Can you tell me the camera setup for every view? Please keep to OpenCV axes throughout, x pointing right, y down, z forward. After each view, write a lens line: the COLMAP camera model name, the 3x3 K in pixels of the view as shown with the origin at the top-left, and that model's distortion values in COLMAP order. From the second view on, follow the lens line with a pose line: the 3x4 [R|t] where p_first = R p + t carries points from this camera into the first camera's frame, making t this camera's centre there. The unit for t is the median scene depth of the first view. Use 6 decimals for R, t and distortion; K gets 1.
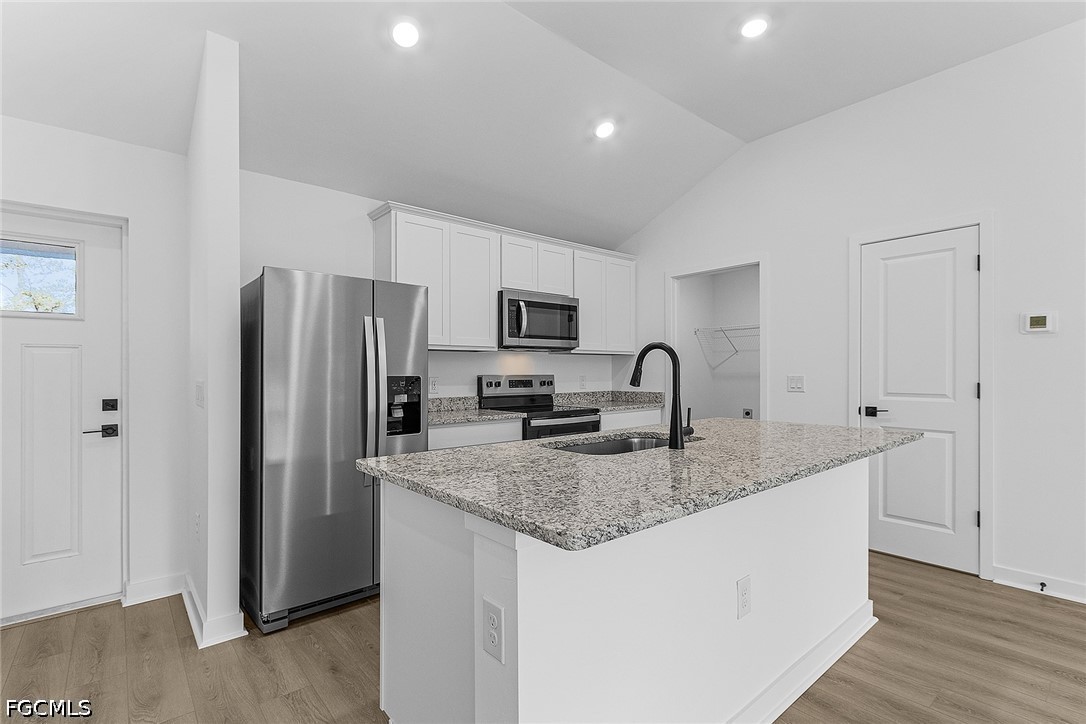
lens RADIAL K [[509.4, 0, 544.1], [0, 509.4, 374.5], [0, 0, 1]] dist [-0.016686, -0.000054]
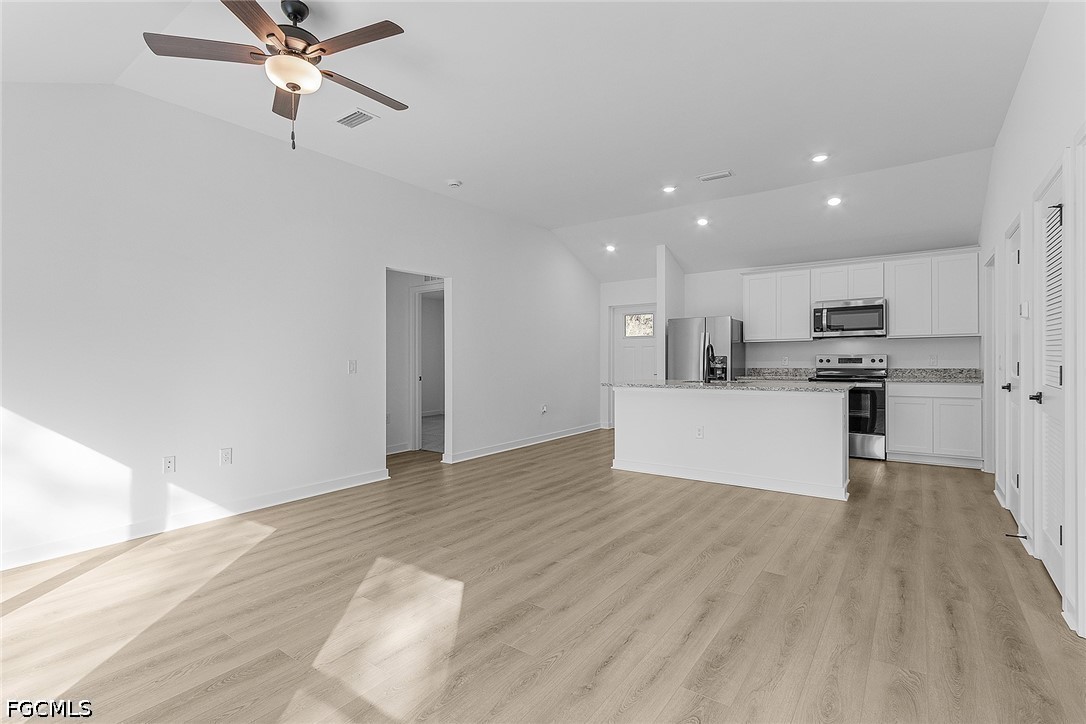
lens RADIAL K [[521.3, 0, 543.0], [0, 521.3, 362.0], [0, 0, 1]] dist [0.013644, -0.000180]
pose [[0.234599, 0.011882, -0.972020, 1.349227], [0.004819, 0.999899, 0.013386, -0.003411], [0.972080, -0.007824, 0.234518, -0.254105]]
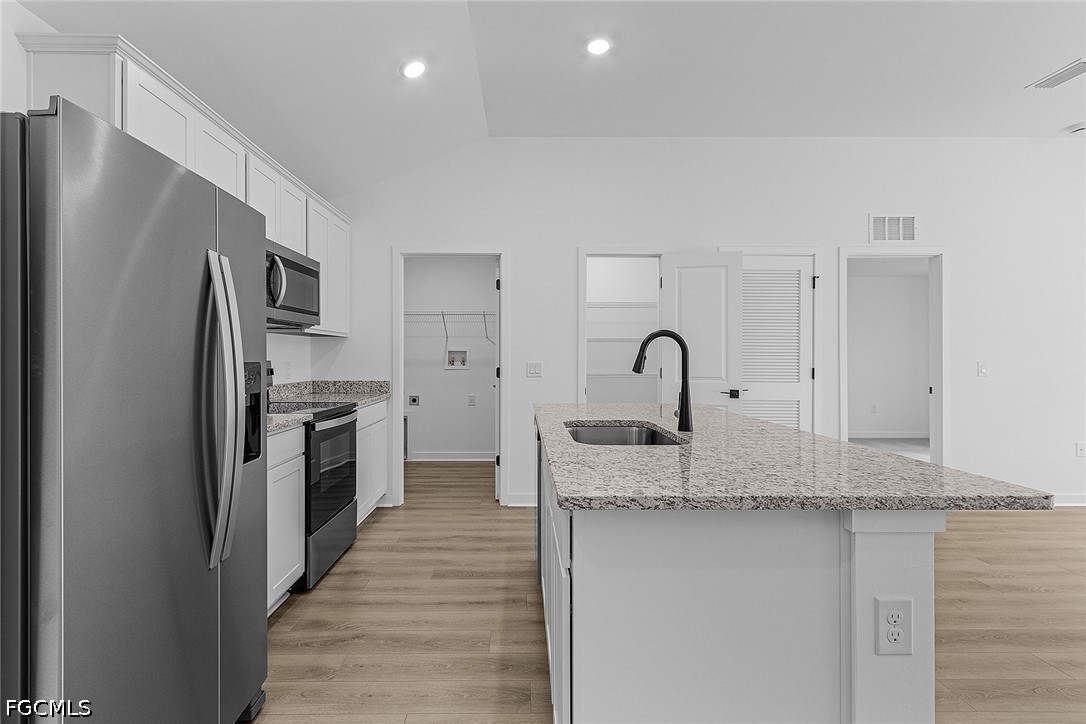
lens RADIAL K [[521.3, 0, 543.0], [0, 521.3, 362.0], [0, 0, 1]] dist [0.013644, -0.000180]
pose [[0.627772, 0.001158, 0.778396, -0.374339], [-0.002271, 0.999997, 0.000344, 0.001456], [-0.778394, -0.001984, 0.627773, 0.261997]]
